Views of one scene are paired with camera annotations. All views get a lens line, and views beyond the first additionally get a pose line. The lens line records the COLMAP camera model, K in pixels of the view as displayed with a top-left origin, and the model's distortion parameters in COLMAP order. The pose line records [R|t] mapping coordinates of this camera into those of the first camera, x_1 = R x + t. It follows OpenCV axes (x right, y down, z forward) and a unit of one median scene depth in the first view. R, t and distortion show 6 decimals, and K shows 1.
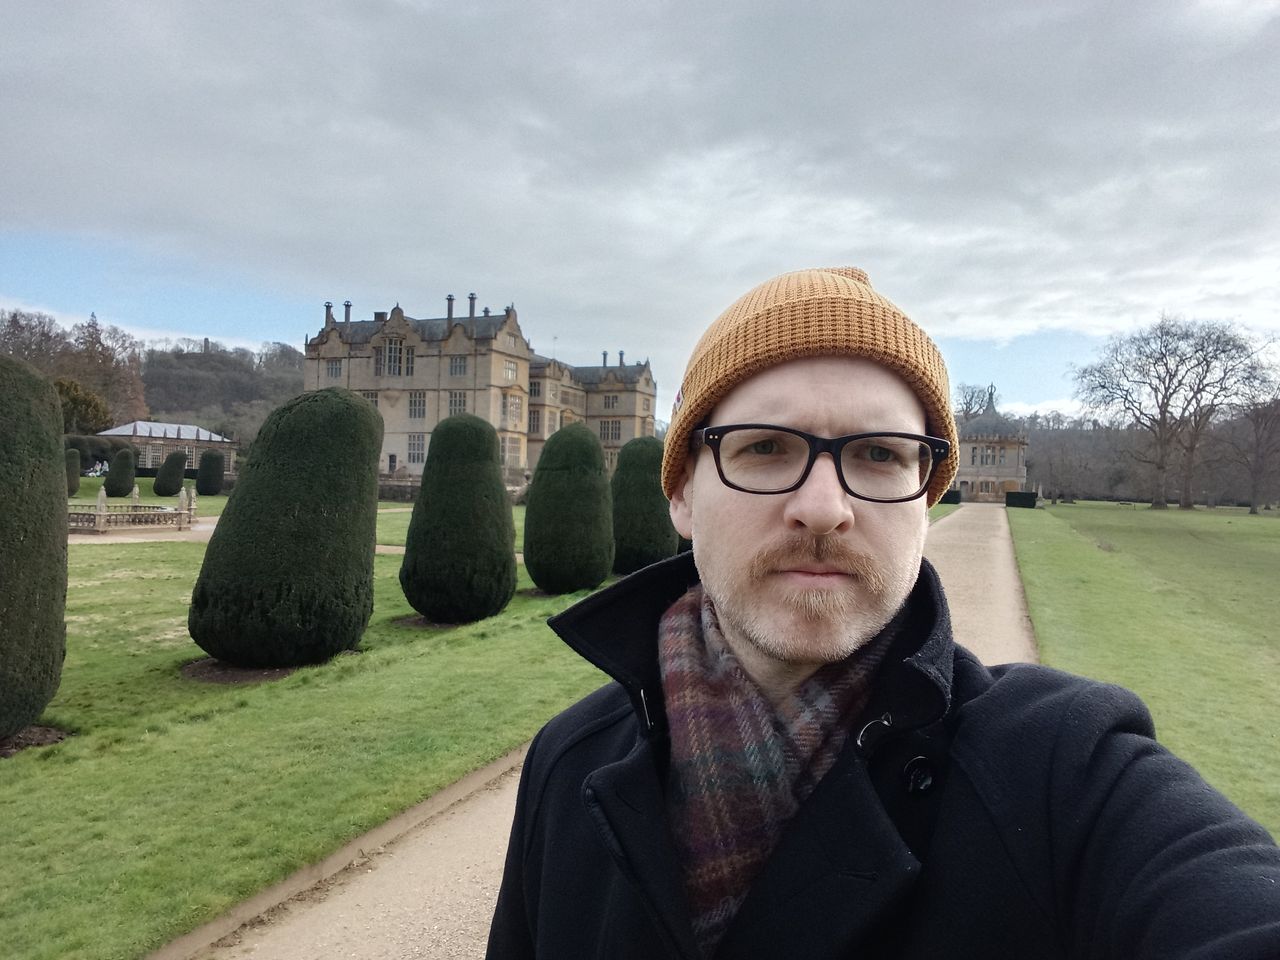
lens RADIAL K [[876.3, 0, 648.3], [0, 876.3, 478.7], [0, 0, 1]] dist [-0.070292, -0.005987]
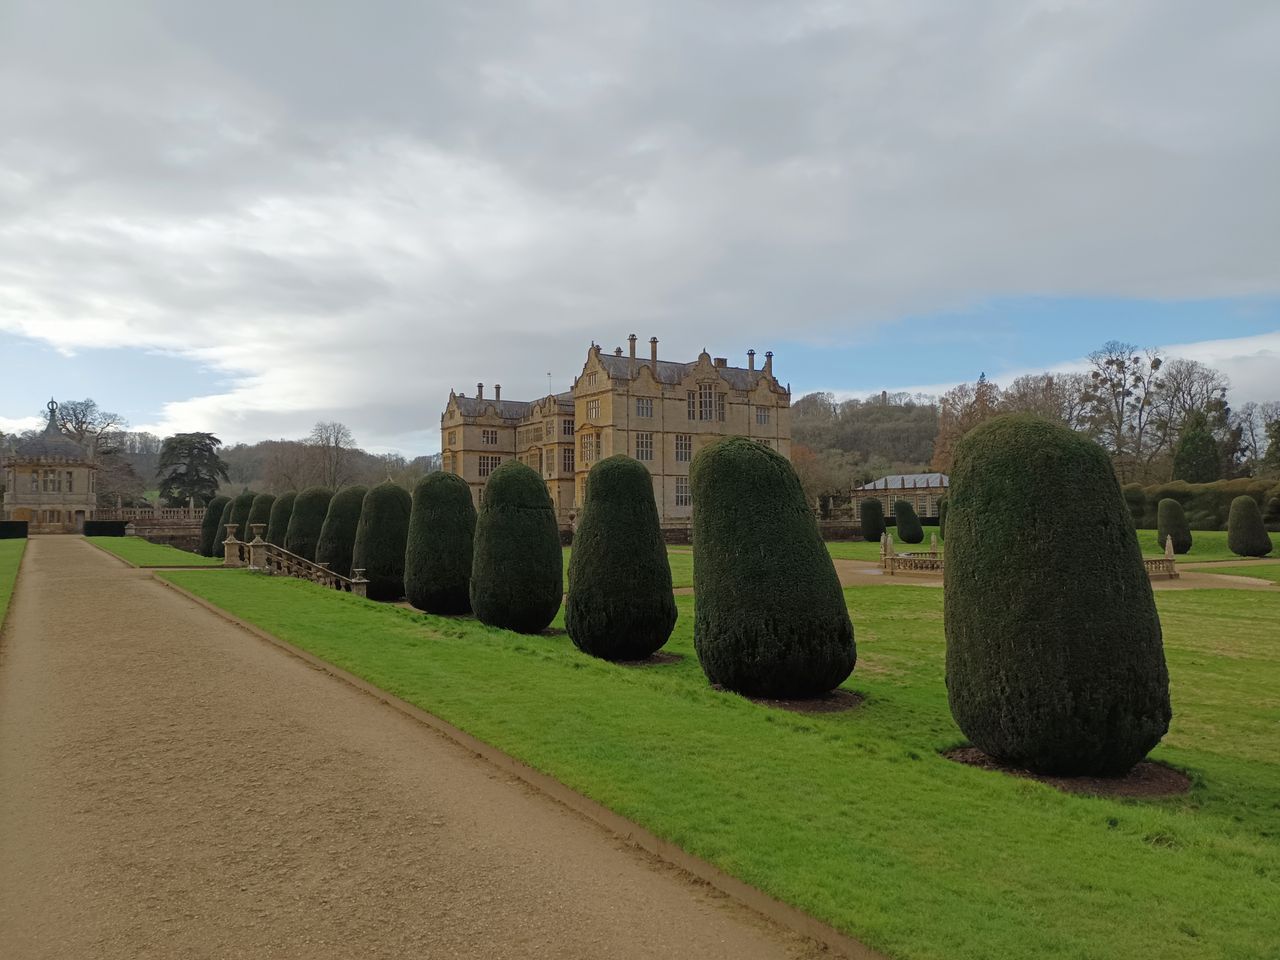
lens RADIAL K [[927.1, 0, 628.0], [0, 927.1, 476.1], [0, 0, 1]] dist [0.011876, -0.021029]
pose [[0.596441, -0.008286, 0.802614, -5.508940], [0.031238, 0.999429, -0.012895, -0.189173], [-0.802049, 0.032763, 0.596359, 1.943488]]
